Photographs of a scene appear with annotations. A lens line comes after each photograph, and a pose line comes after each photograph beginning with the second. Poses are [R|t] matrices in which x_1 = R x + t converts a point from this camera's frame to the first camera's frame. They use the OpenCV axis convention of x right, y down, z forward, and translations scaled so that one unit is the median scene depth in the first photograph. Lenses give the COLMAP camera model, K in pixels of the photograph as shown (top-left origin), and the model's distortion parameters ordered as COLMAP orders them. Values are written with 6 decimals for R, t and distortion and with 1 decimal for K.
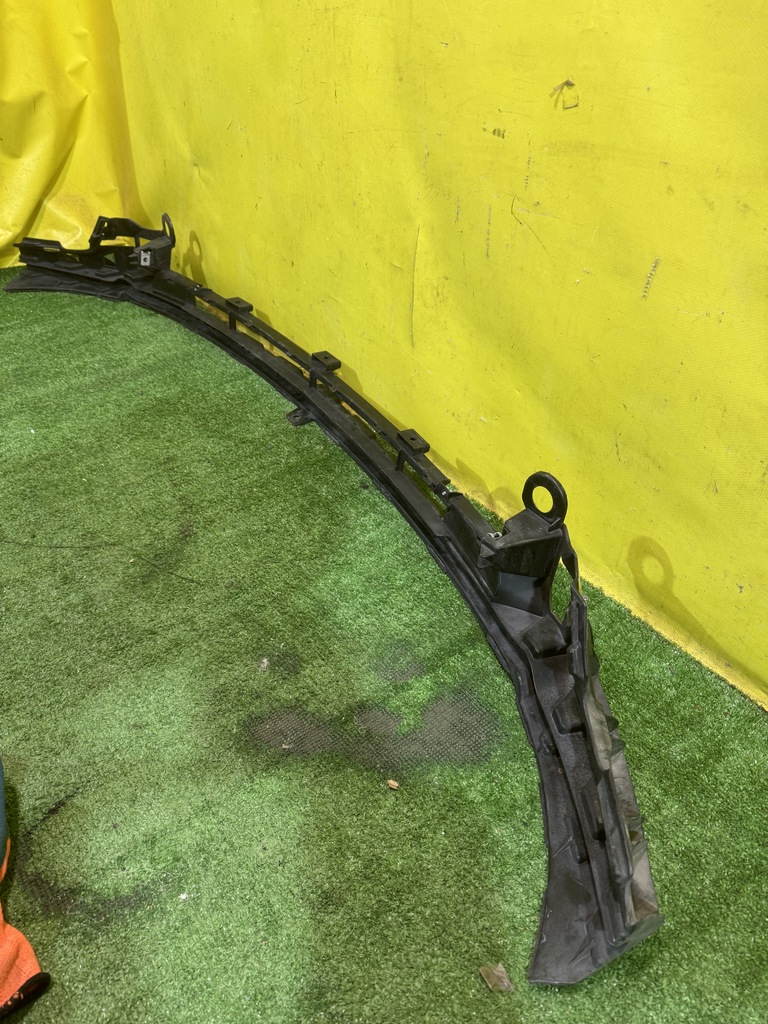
lens RADIAL K [[712.2, 0, 385.6], [0, 712.2, 498.0], [0, 0, 1]] dist [0.067119, -0.076428]
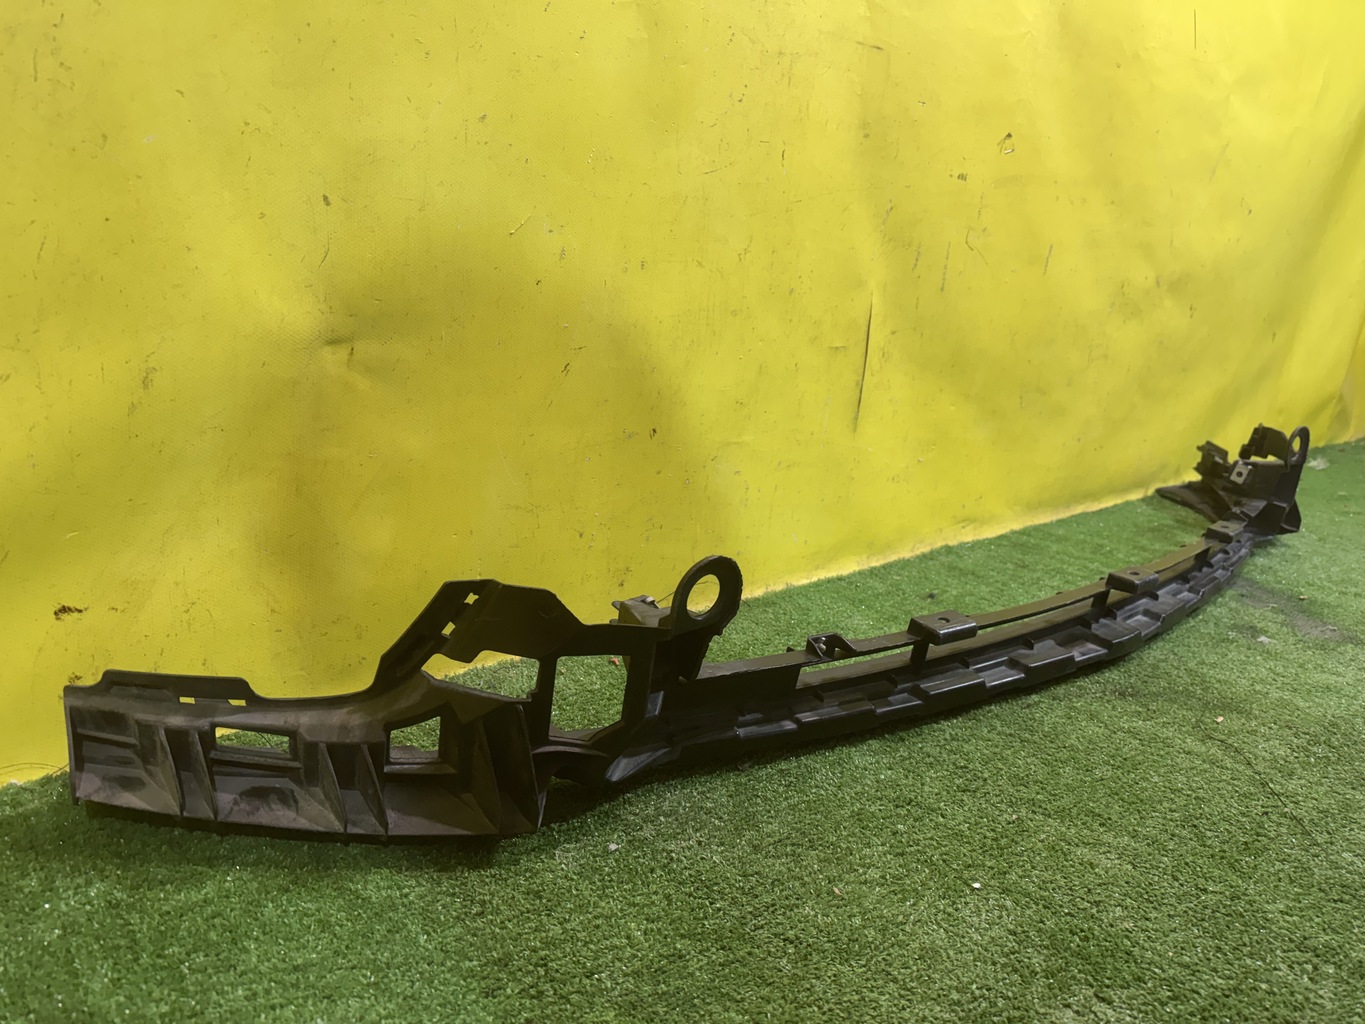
lens RADIAL K [[964.1, 0, 663.2], [0, 964.1, 523.6], [0, 0, 1]] dist [0.023199, -0.010072]
pose [[-0.030723, -0.286183, 0.957682, -1.318968], [0.576891, 0.777363, 0.250805, -0.672714], [-0.816243, 0.560184, 0.141213, 1.347453]]
